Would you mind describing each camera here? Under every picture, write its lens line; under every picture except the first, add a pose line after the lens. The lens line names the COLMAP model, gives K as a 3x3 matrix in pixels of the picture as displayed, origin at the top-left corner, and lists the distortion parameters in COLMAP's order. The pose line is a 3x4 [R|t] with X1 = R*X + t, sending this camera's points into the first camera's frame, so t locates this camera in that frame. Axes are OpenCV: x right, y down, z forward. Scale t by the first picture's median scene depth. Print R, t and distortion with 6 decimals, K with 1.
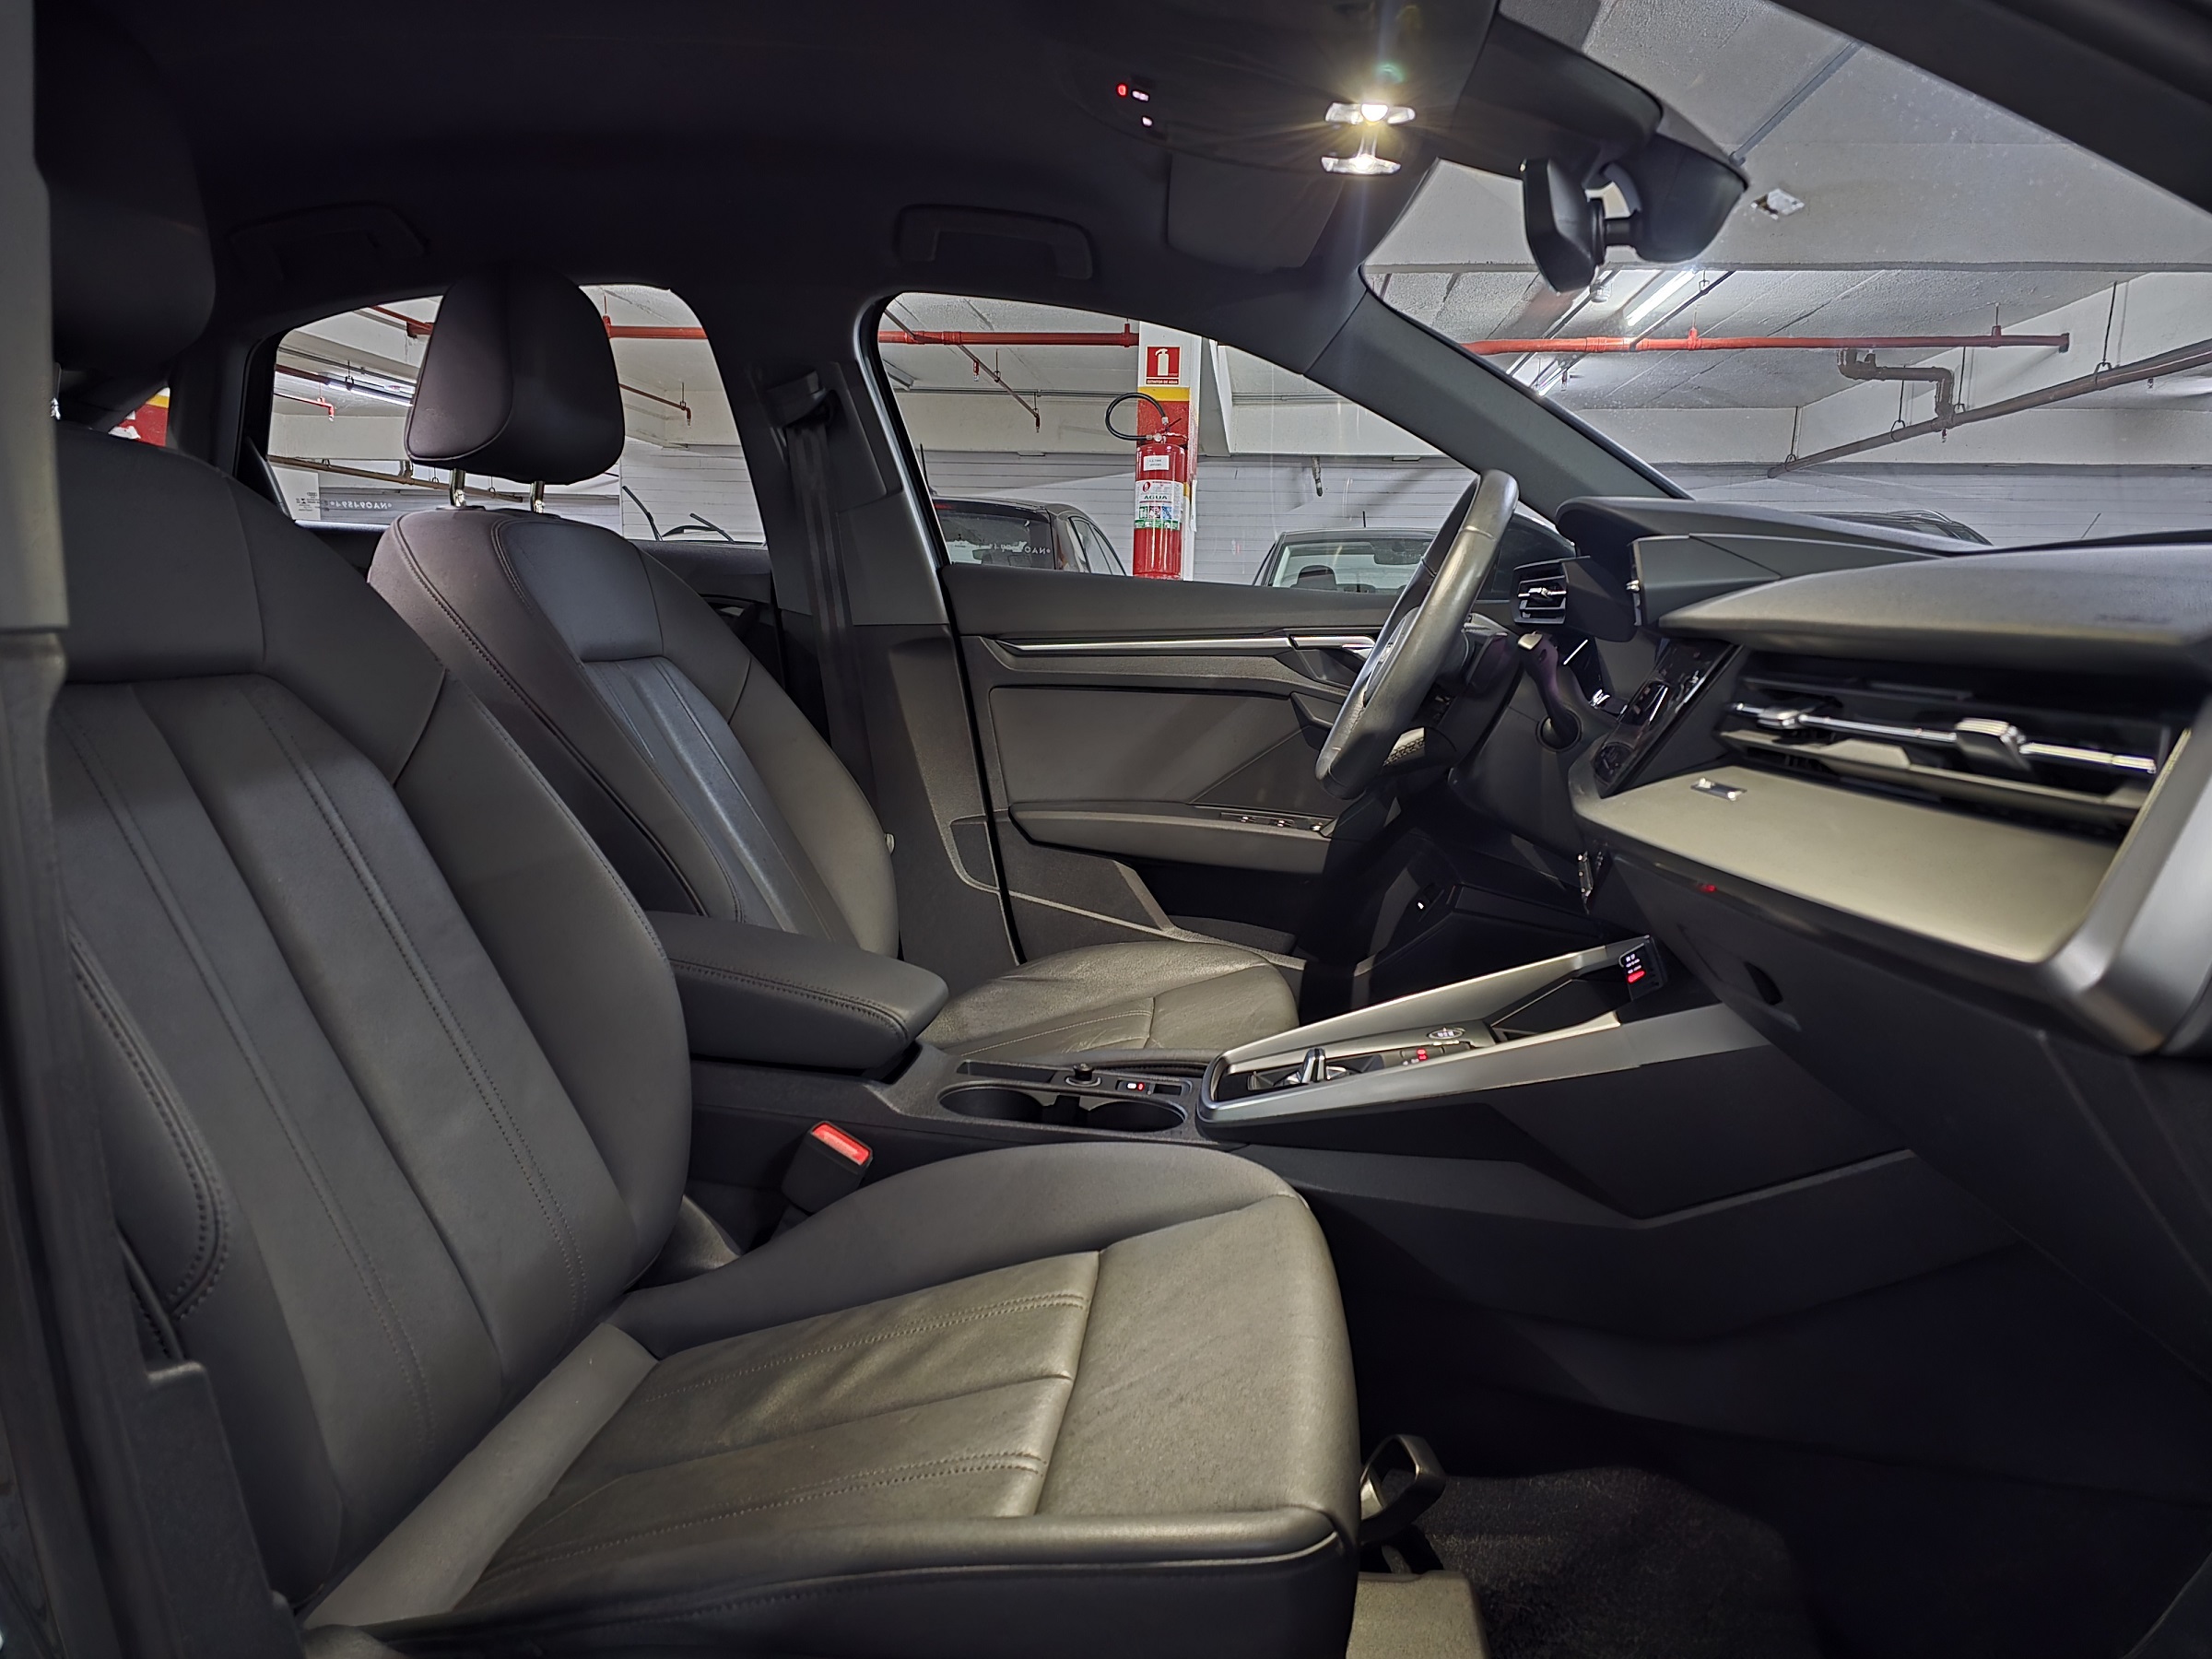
lens RADIAL K [[1521.1, 0, 1092.0], [0, 1521.1, 839.8], [0, 0, 1]] dist [0.078122, -0.094808]
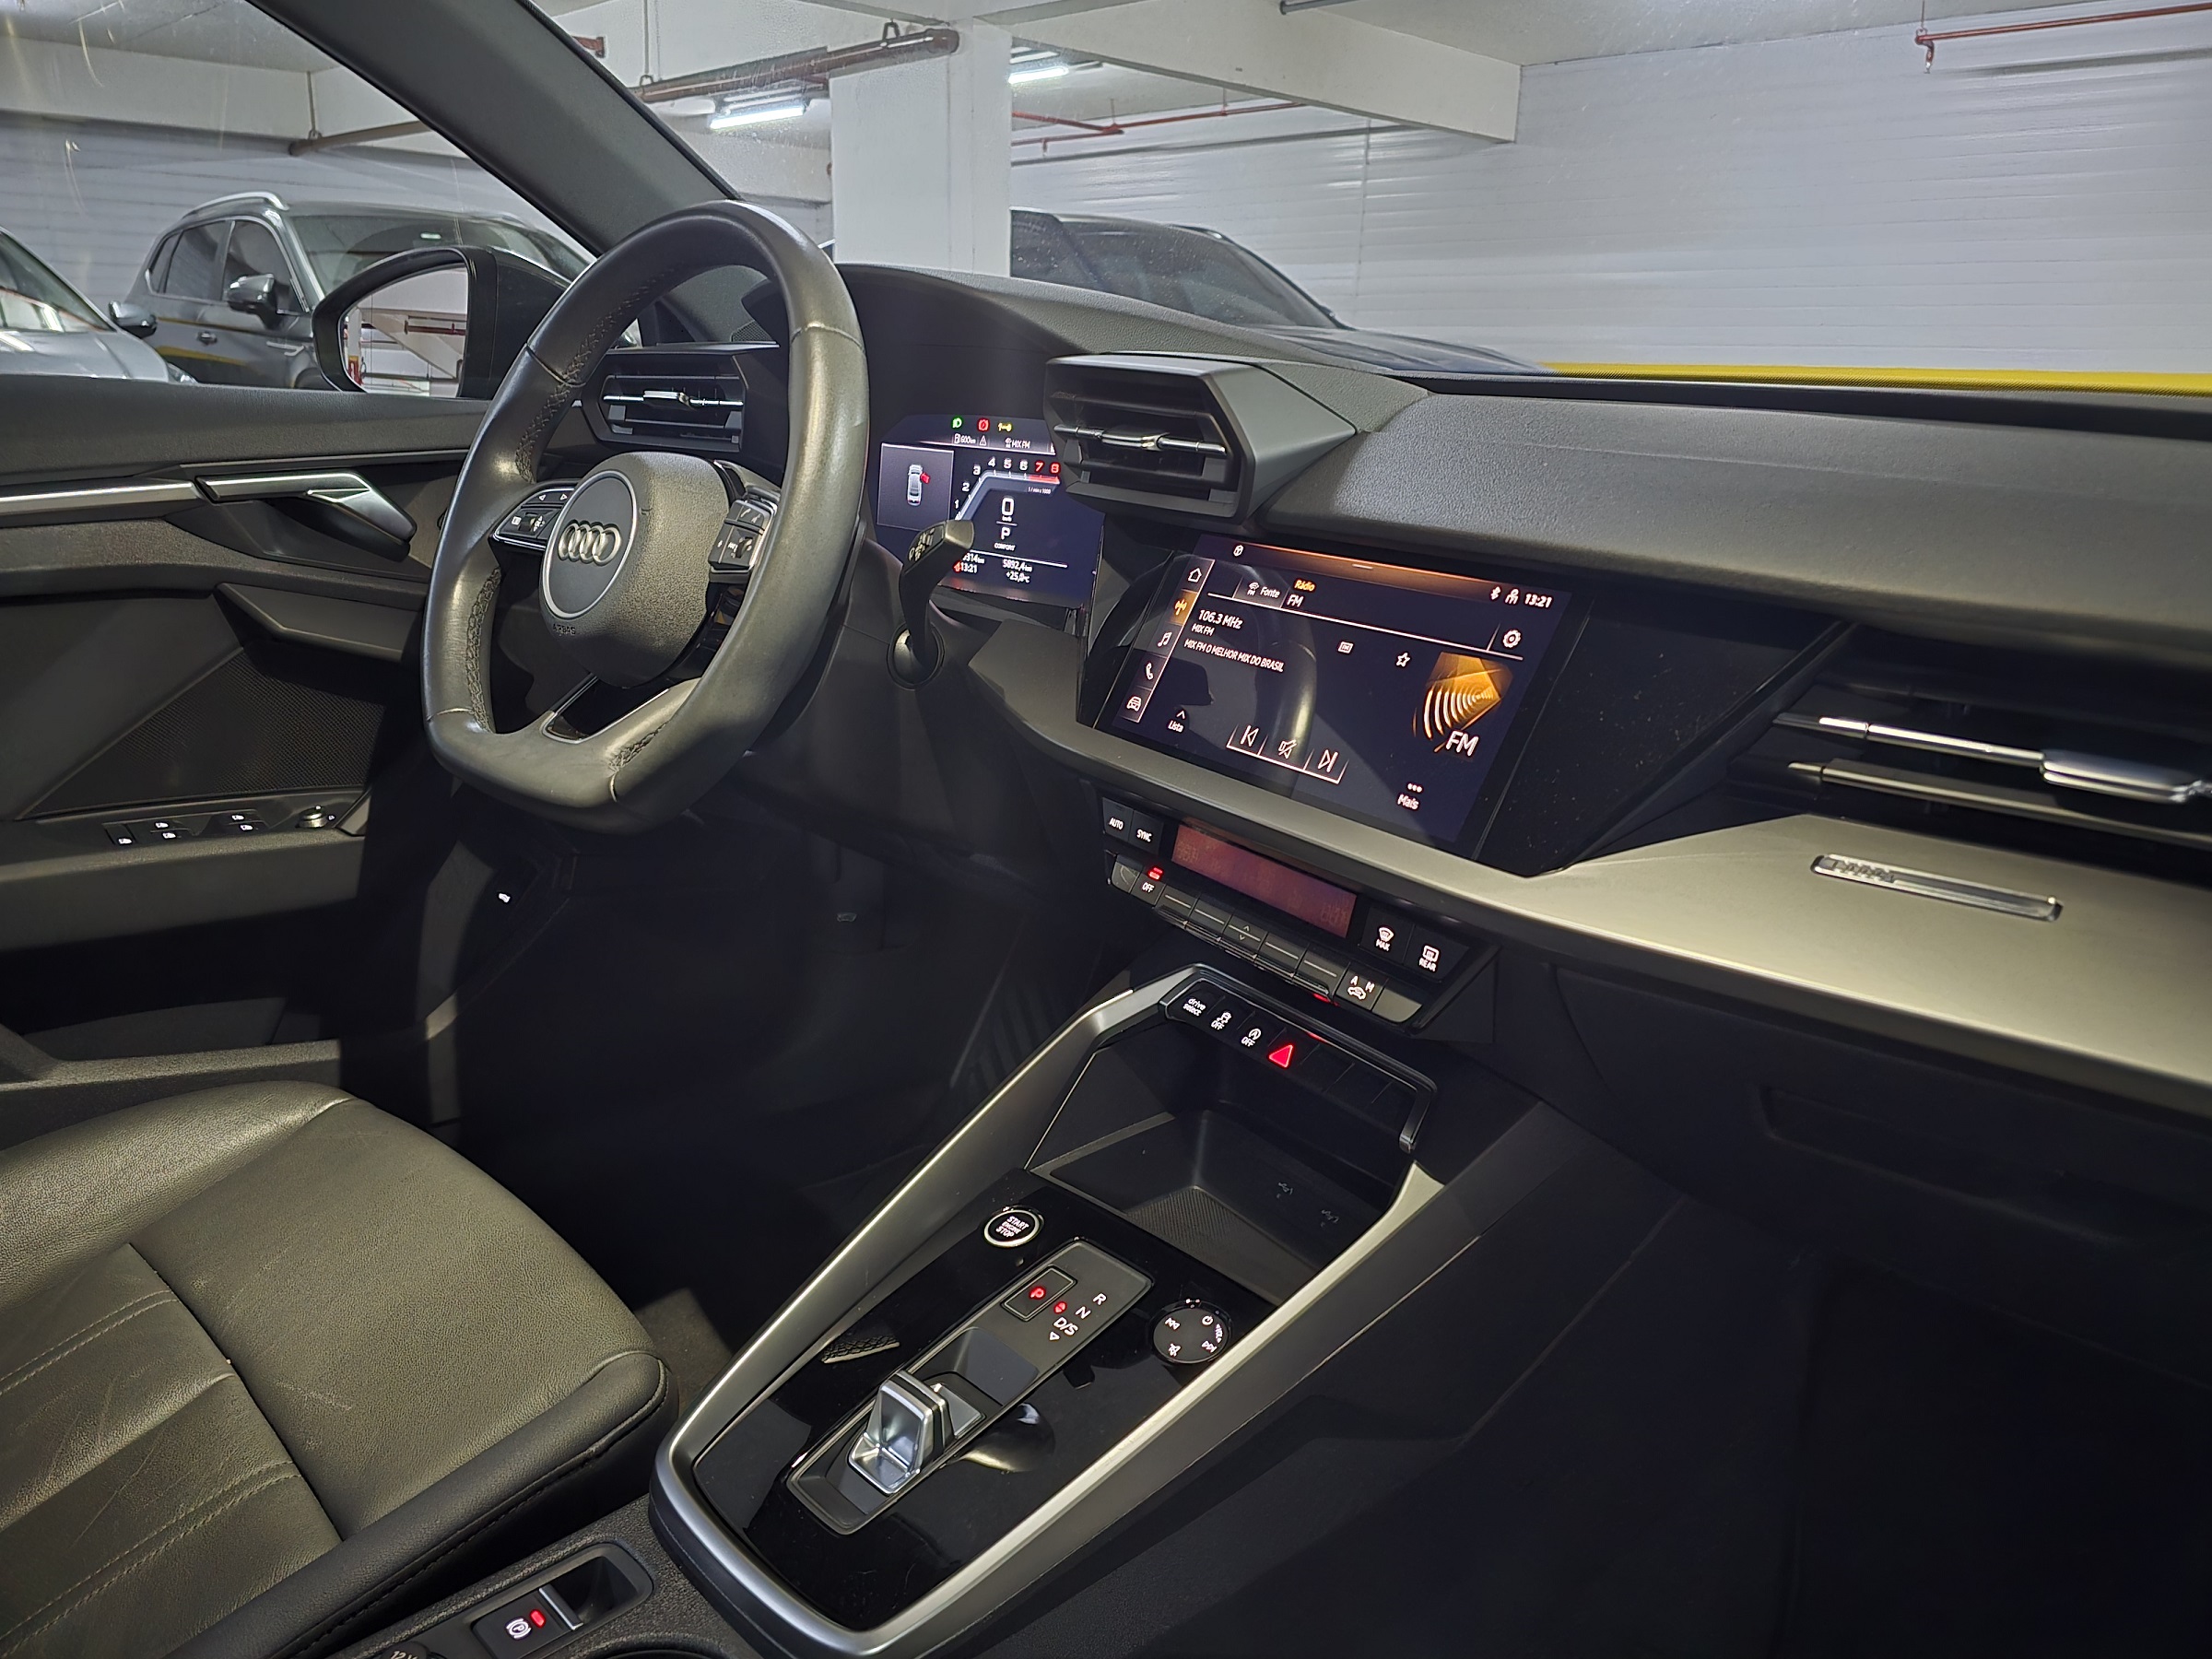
lens RADIAL K [[1521.1, 0, 1092.0], [0, 1521.1, 839.8], [0, 0, 1]] dist [0.078122, -0.094808]
pose [[0.613322, -0.246543, 0.750368, -0.109656], [0.101549, 0.966763, 0.234641, -0.106755], [-0.783277, -0.067712, 0.617974, 0.423649]]
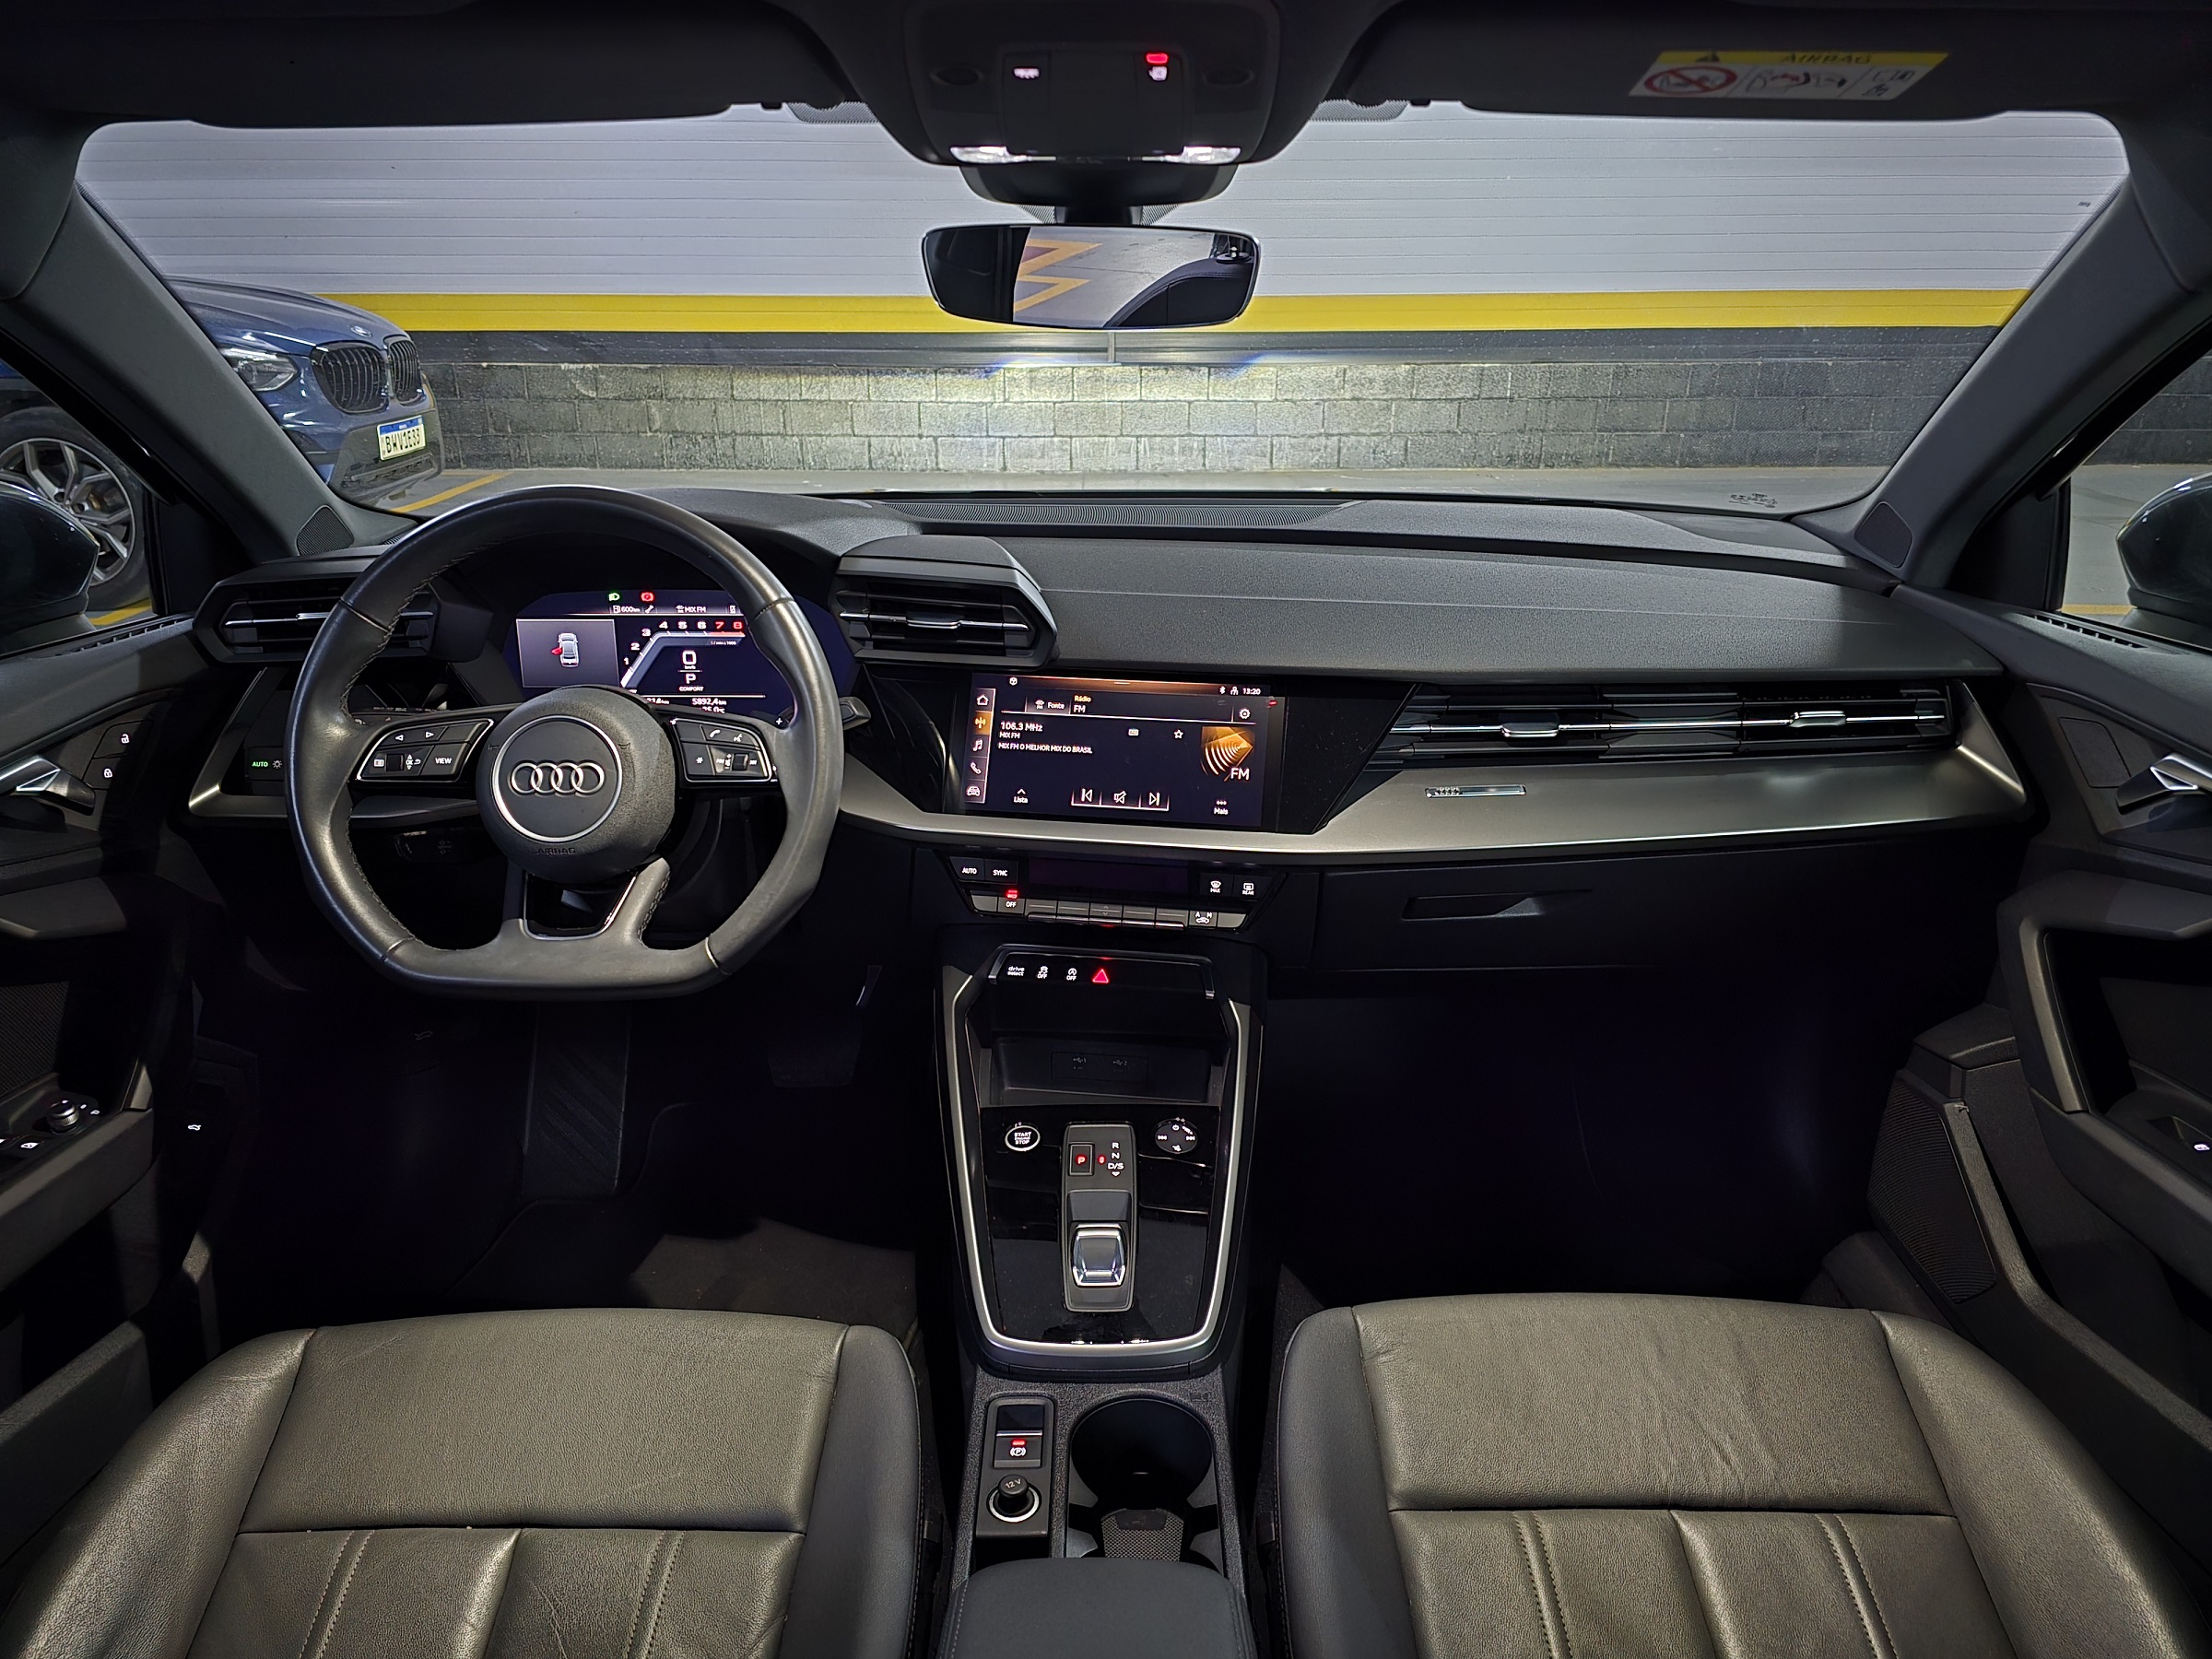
lens RADIAL K [[1521.1, 0, 1092.0], [0, 1521.1, 839.8], [0, 0, 1]] dist [0.078122, -0.094808]
pose [[-0.124753, -0.376513, 0.917973, -0.375572], [0.138083, 0.909609, 0.391848, -0.266919], [-0.982532, 0.175641, -0.061487, 0.669223]]
